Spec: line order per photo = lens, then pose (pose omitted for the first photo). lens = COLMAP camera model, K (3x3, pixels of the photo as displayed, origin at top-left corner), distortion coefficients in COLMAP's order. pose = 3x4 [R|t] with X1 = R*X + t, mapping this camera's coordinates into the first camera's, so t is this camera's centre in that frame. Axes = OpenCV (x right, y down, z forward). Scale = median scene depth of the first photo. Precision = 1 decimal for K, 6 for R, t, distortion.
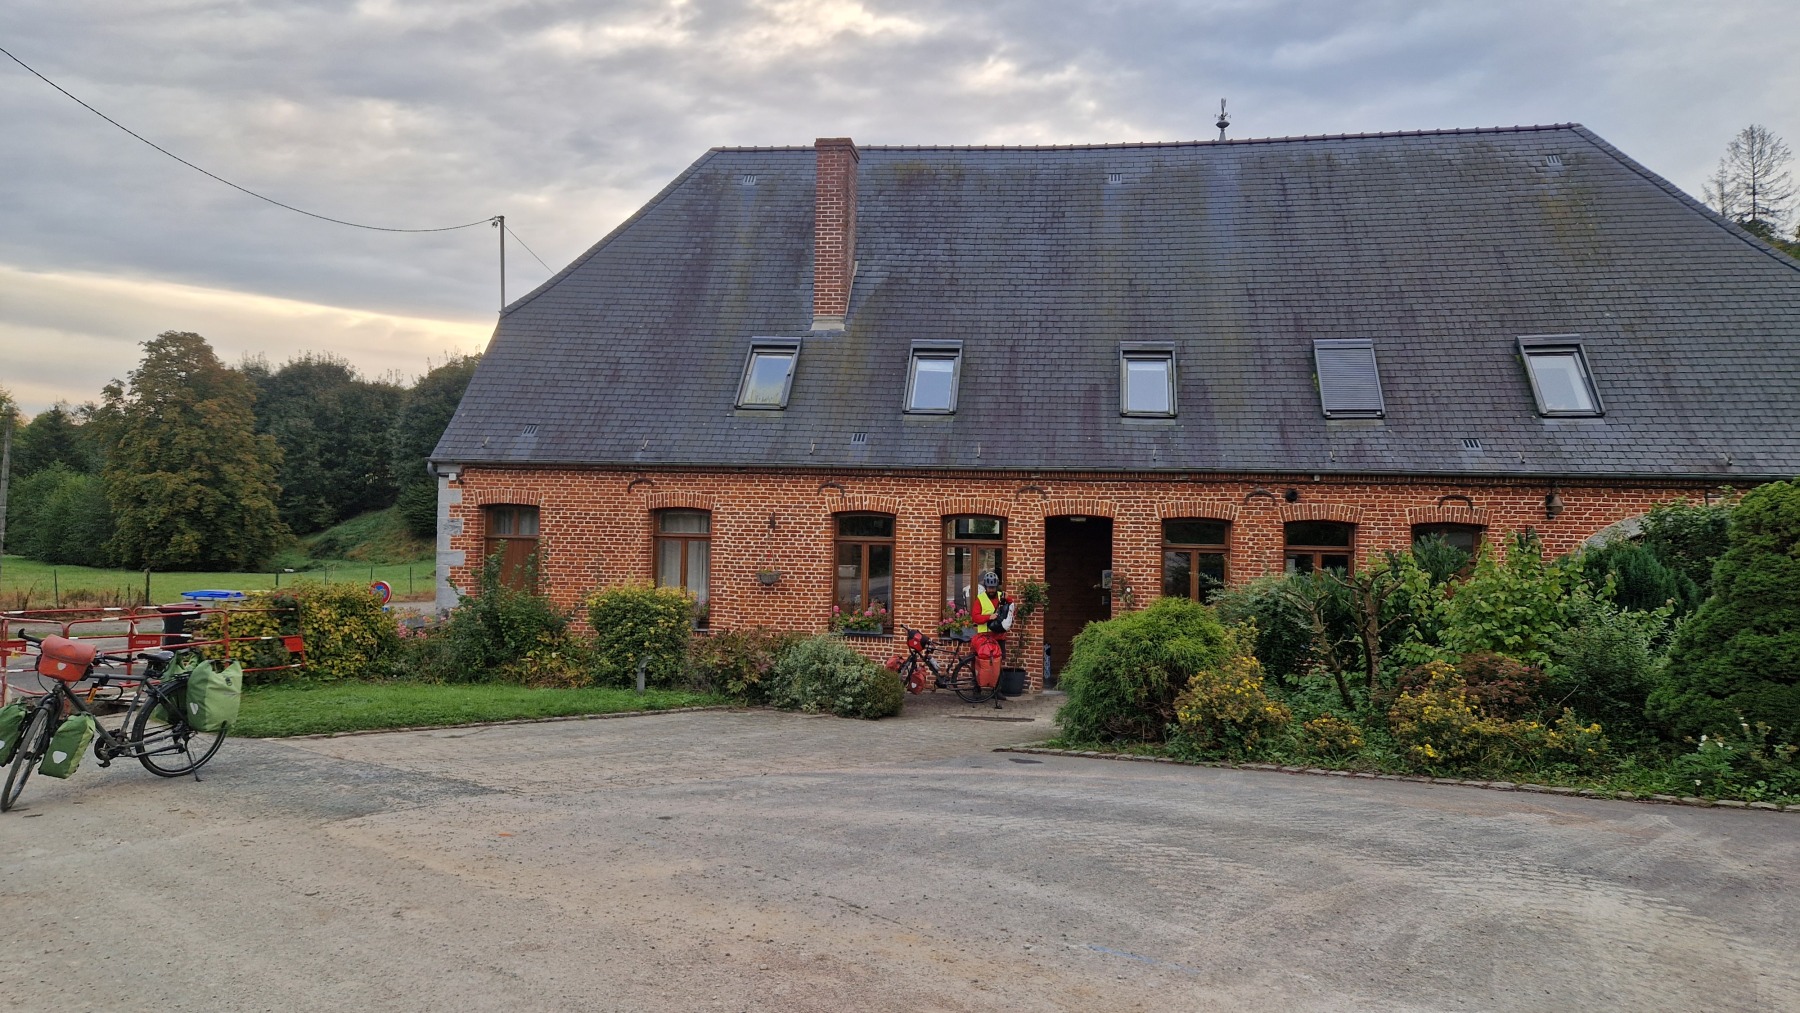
lens RADIAL K [[1193.4, 0, 900.8], [0, 1193.4, 493.1], [0, 0, 1]] dist [0.073664, 0.000133]
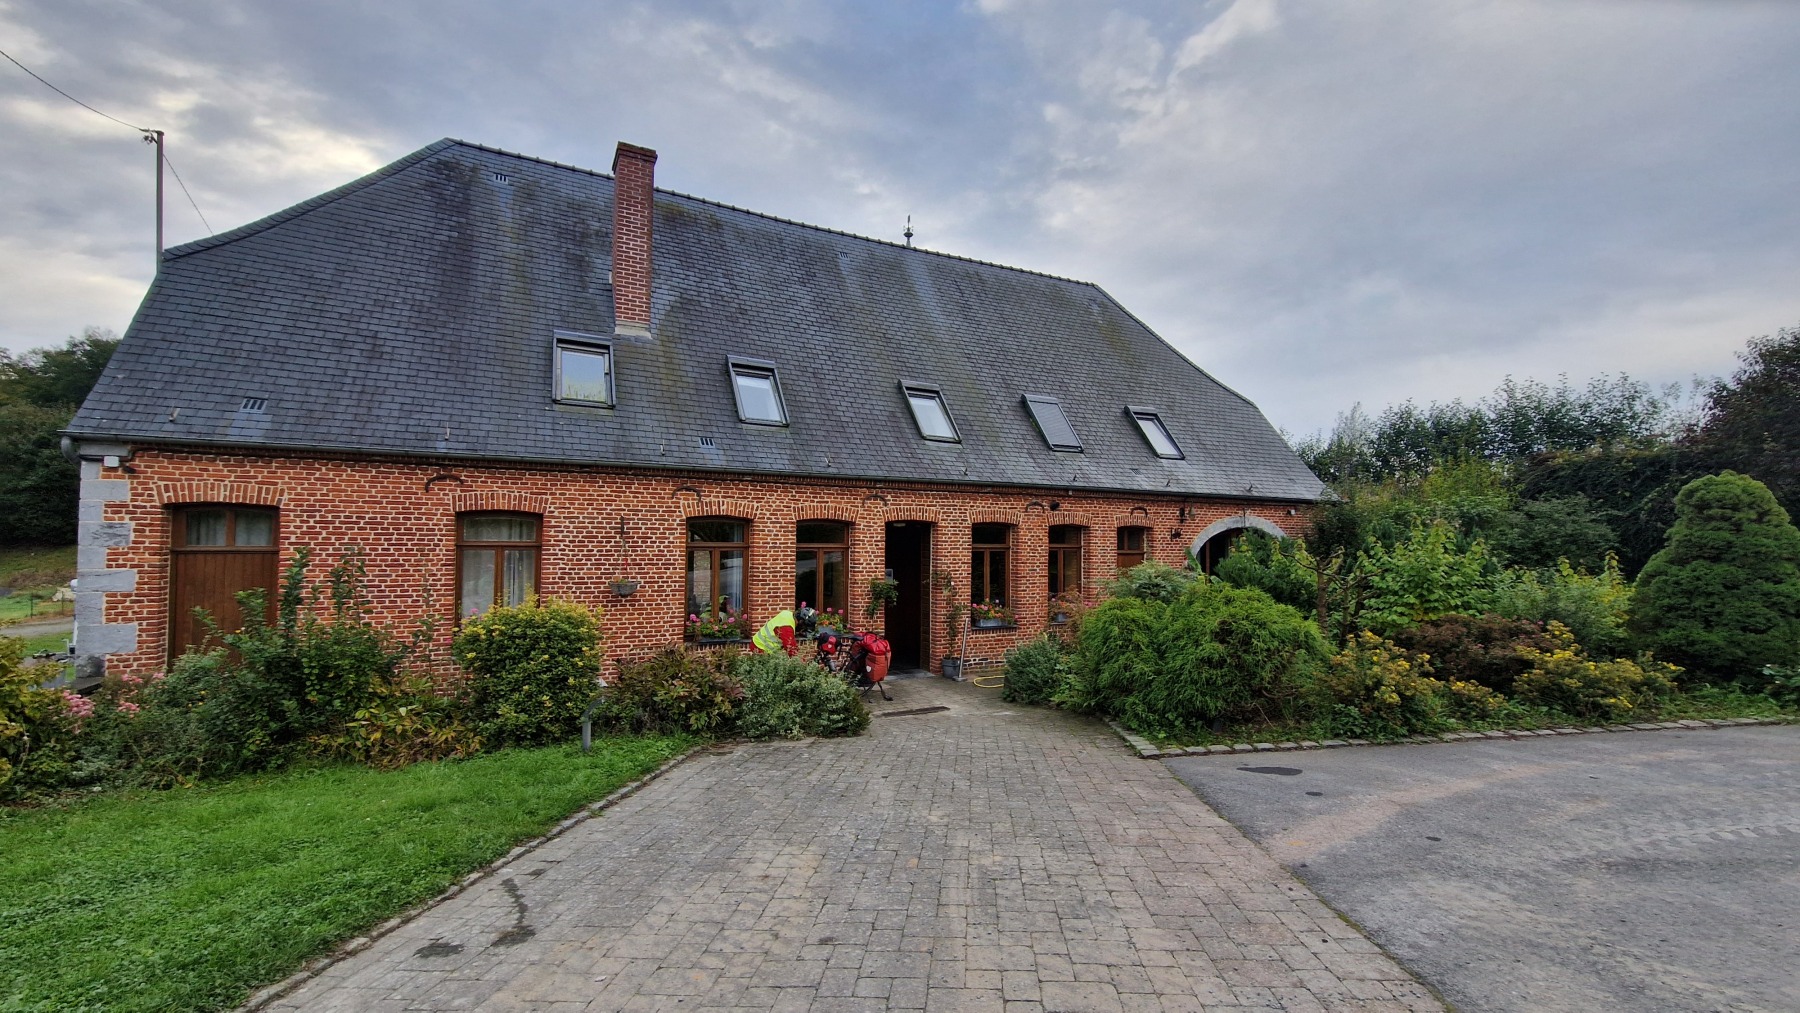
lens RADIAL K [[737.2, 0, 899.9], [0, 737.2, 520.0], [0, 0, 1]] dist [-0.002359, -0.000289]
pose [[0.810004, 0.006507, 0.586388, -0.261891], [0.001689, 0.999908, -0.013429, 0.026341], [-0.586422, 0.011868, 0.809919, 0.417865]]
